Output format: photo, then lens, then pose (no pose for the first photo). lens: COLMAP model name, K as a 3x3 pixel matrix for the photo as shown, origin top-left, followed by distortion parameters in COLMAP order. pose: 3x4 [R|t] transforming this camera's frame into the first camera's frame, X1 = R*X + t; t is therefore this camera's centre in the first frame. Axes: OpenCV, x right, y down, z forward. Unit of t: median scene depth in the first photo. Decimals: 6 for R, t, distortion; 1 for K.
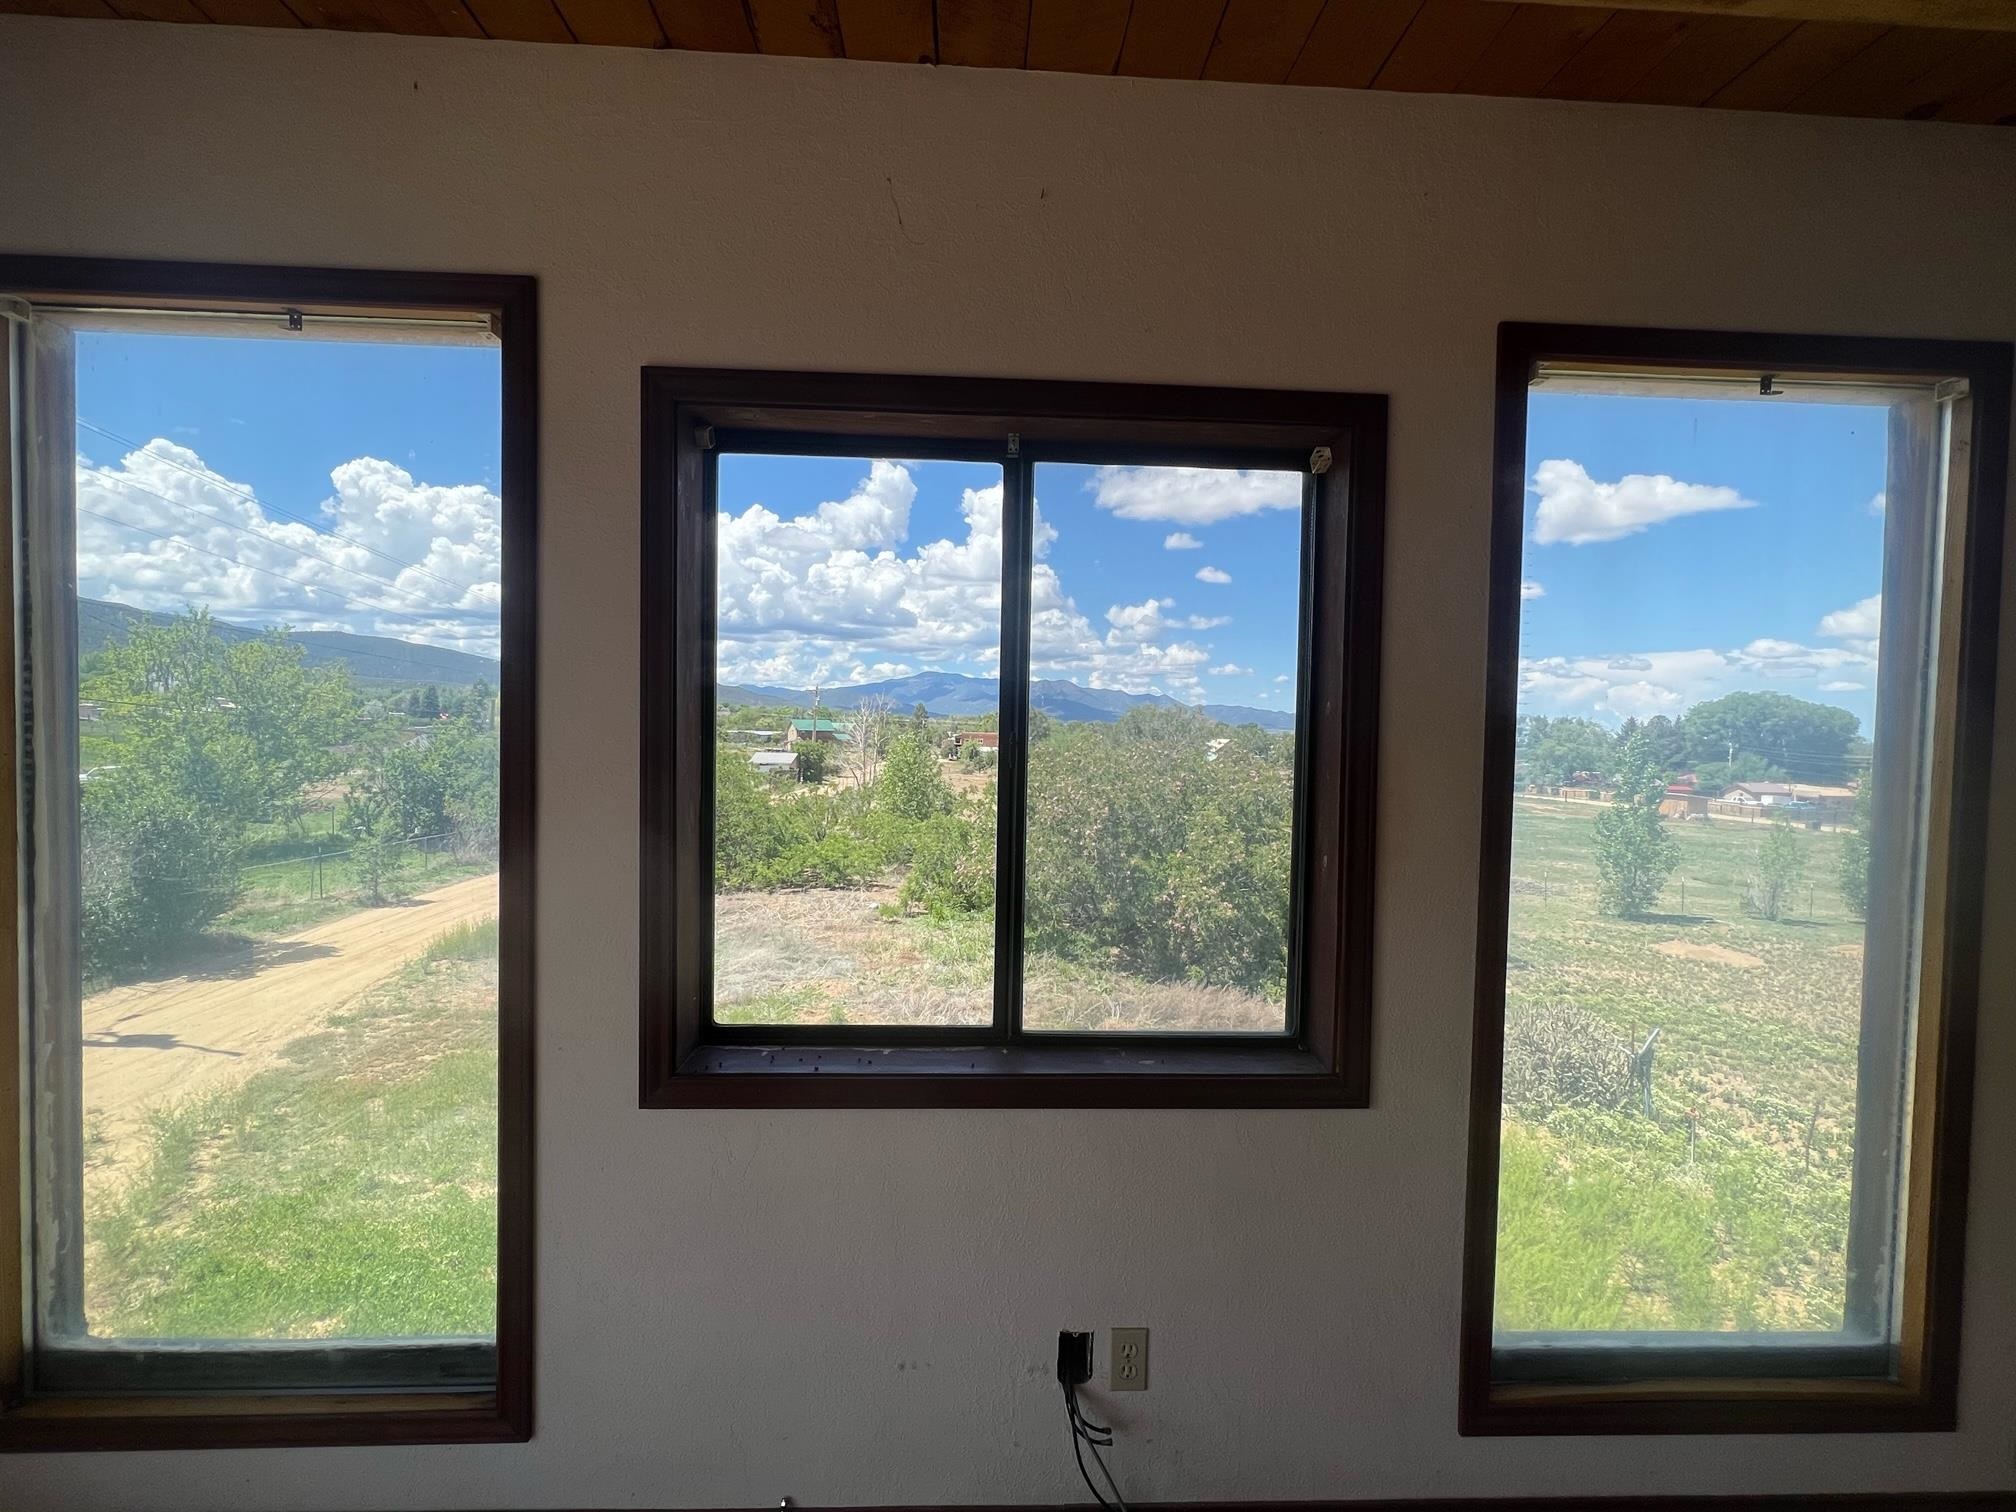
lens RADIAL K [[888.2, 0, 1005.3], [0, 888.2, 753.4], [0, 0, 1]] dist [-0.001416, -0.000268]
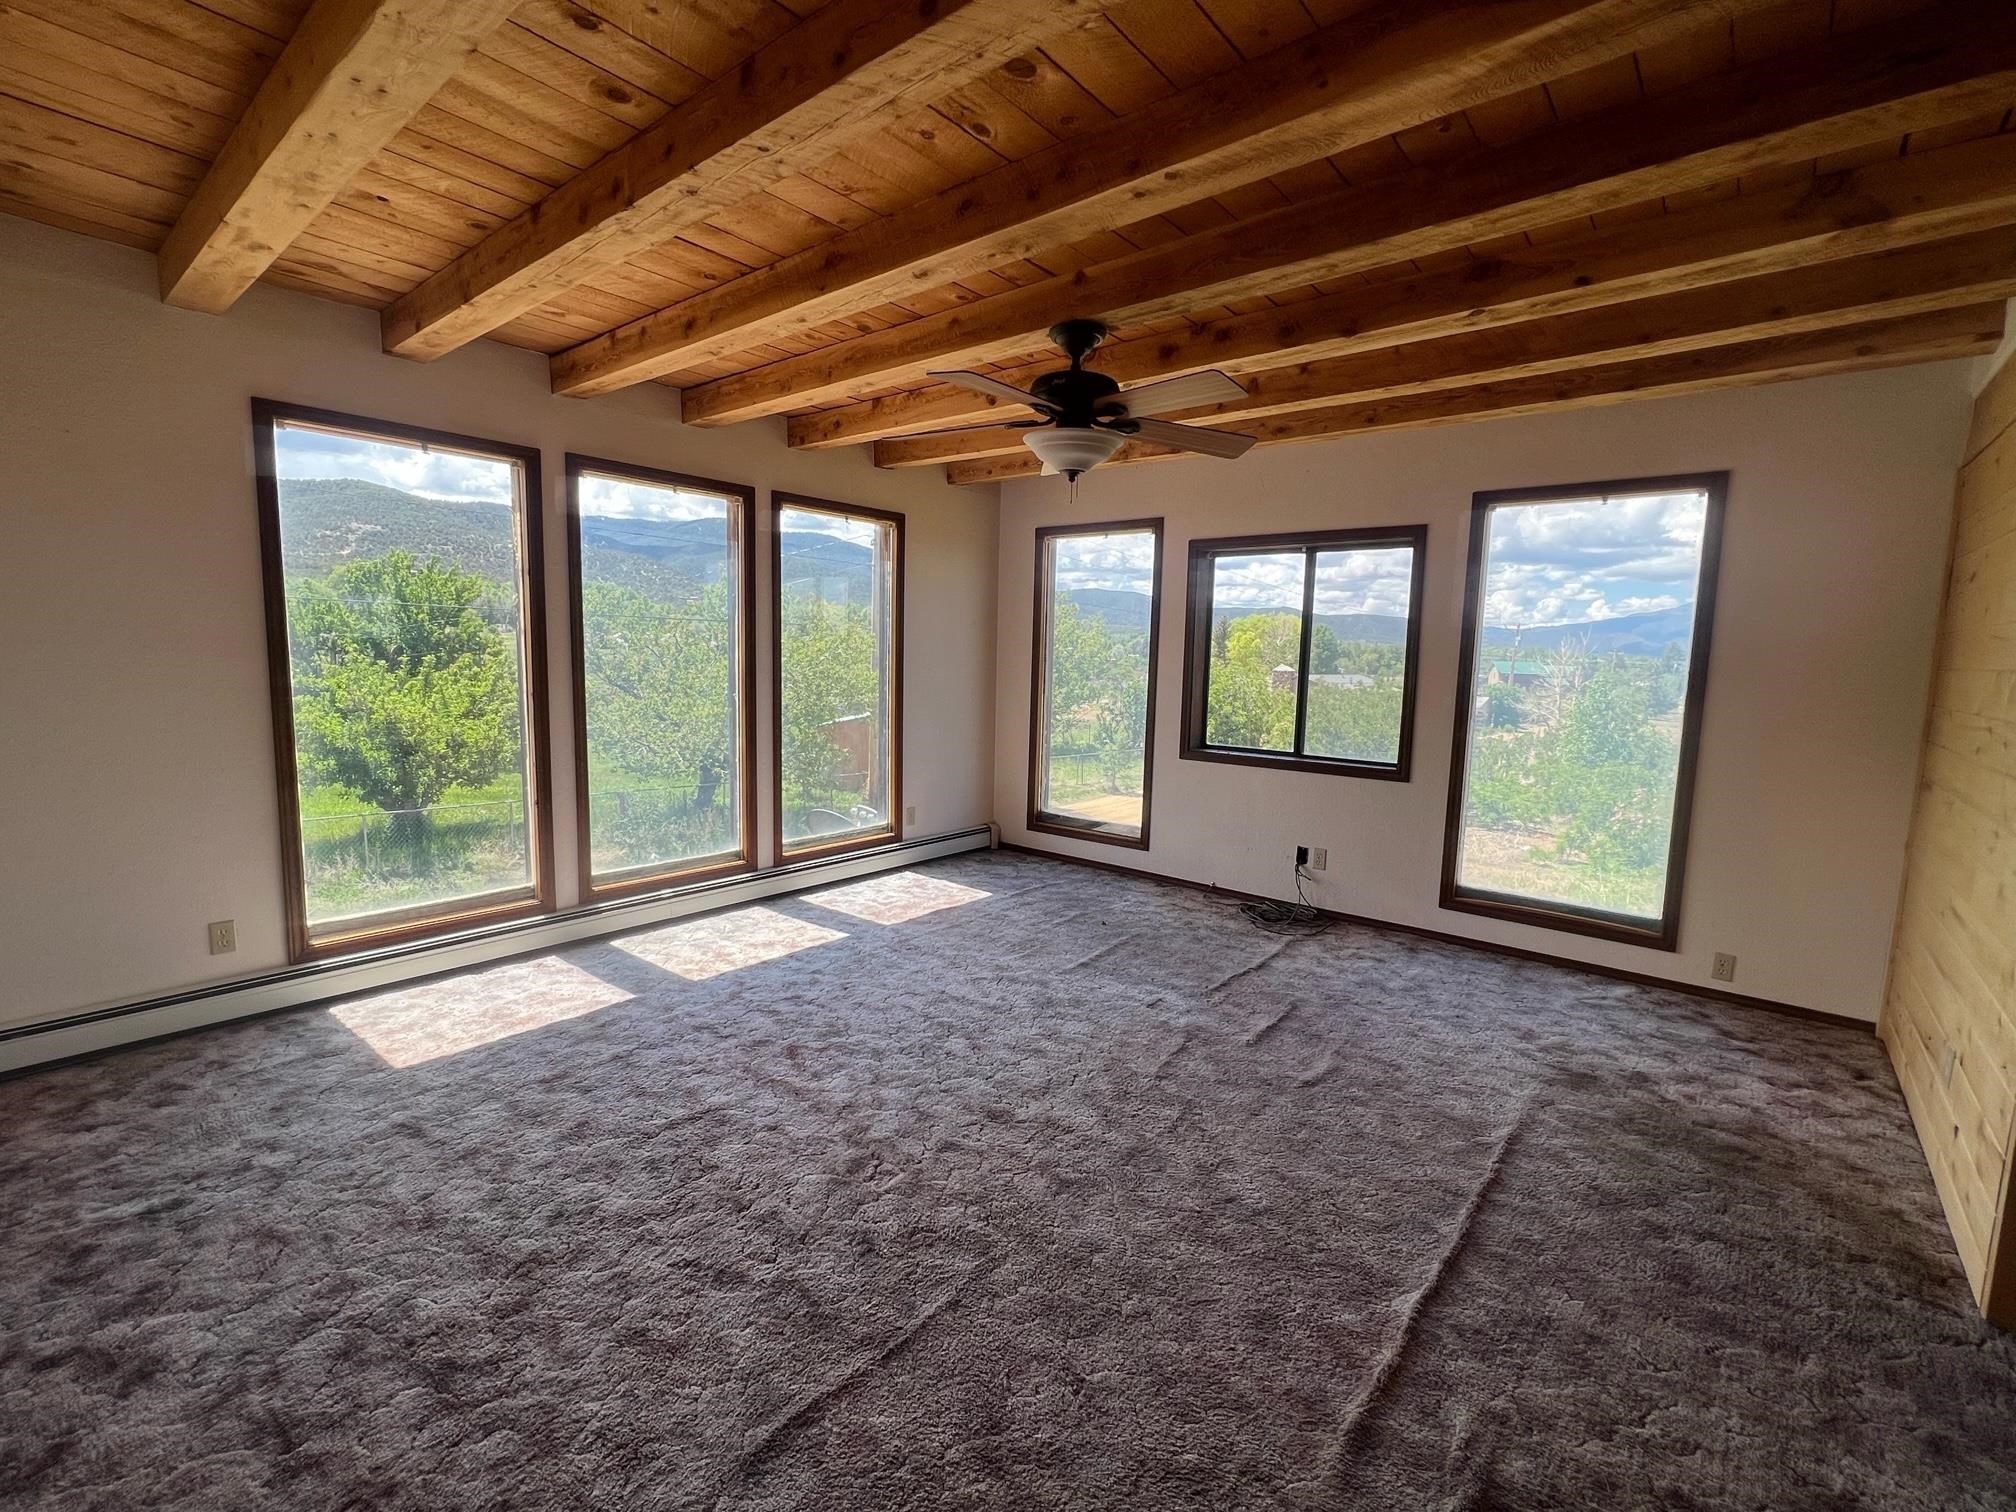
lens RADIAL K [[888.2, 0, 1005.3], [0, 888.2, 753.4], [0, 0, 1]] dist [-0.001416, -0.000268]
pose [[0.736566, 0.073872, -0.672319, 0.082063], [-0.030036, 0.996610, 0.076597, 0.008148], [0.675698, -0.036225, 0.736288, -0.116157]]
